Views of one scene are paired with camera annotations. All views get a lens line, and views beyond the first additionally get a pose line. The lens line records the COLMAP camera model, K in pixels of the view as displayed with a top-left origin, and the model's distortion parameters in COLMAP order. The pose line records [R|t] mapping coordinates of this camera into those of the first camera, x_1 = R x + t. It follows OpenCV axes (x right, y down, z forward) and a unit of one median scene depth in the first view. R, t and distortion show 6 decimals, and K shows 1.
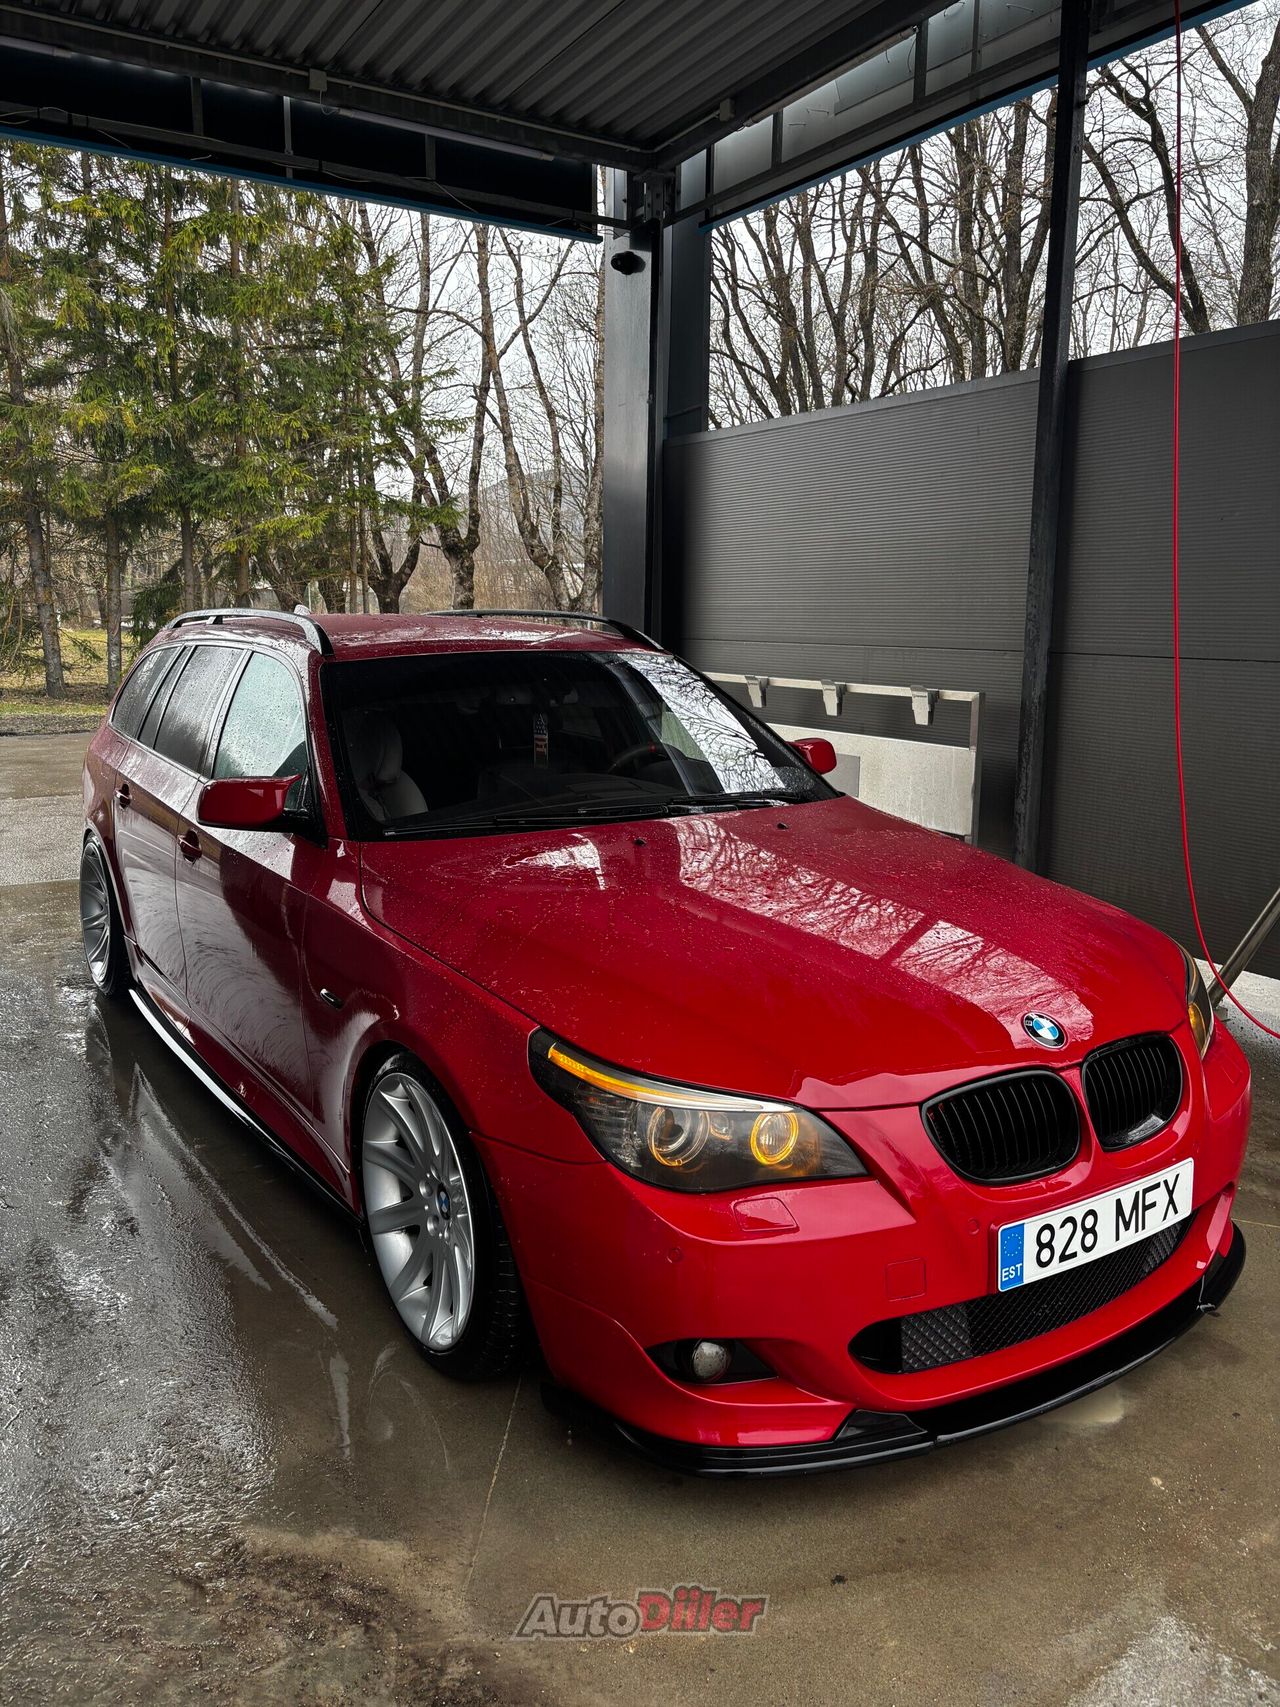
lens RADIAL K [[1242.4, 0, 639.7], [0, 1242.4, 864.2], [0, 0, 1]] dist [0.000213, -0.020521]
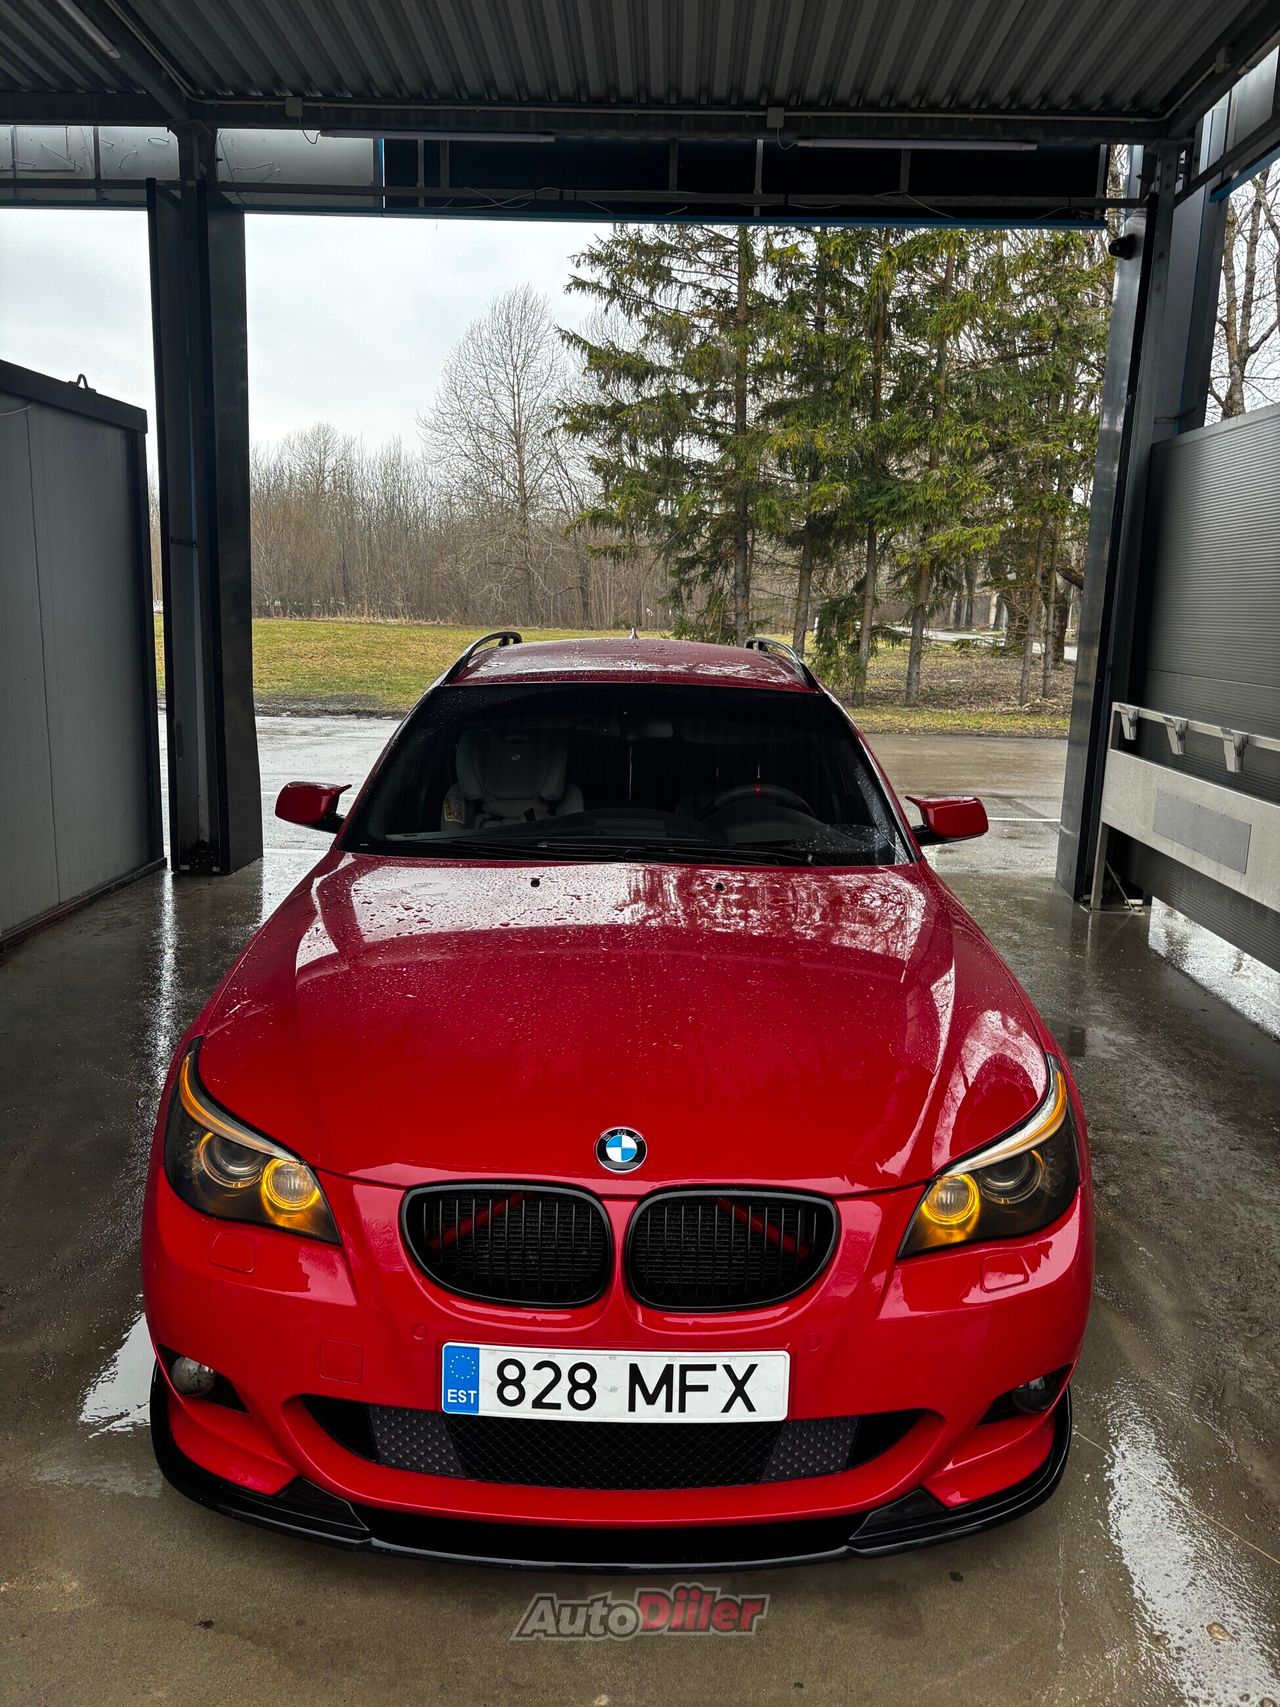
lens RADIAL K [[1242.4, 0, 622.5], [0, 1242.4, 861.0], [0, 0, 1]] dist [0.000213, -0.020521]
pose [[0.839574, 0.114546, -0.531032, 0.228078], [-0.119252, 0.992535, 0.025553, -0.026811], [0.529995, 0.041873, 0.846966, 0.075028]]
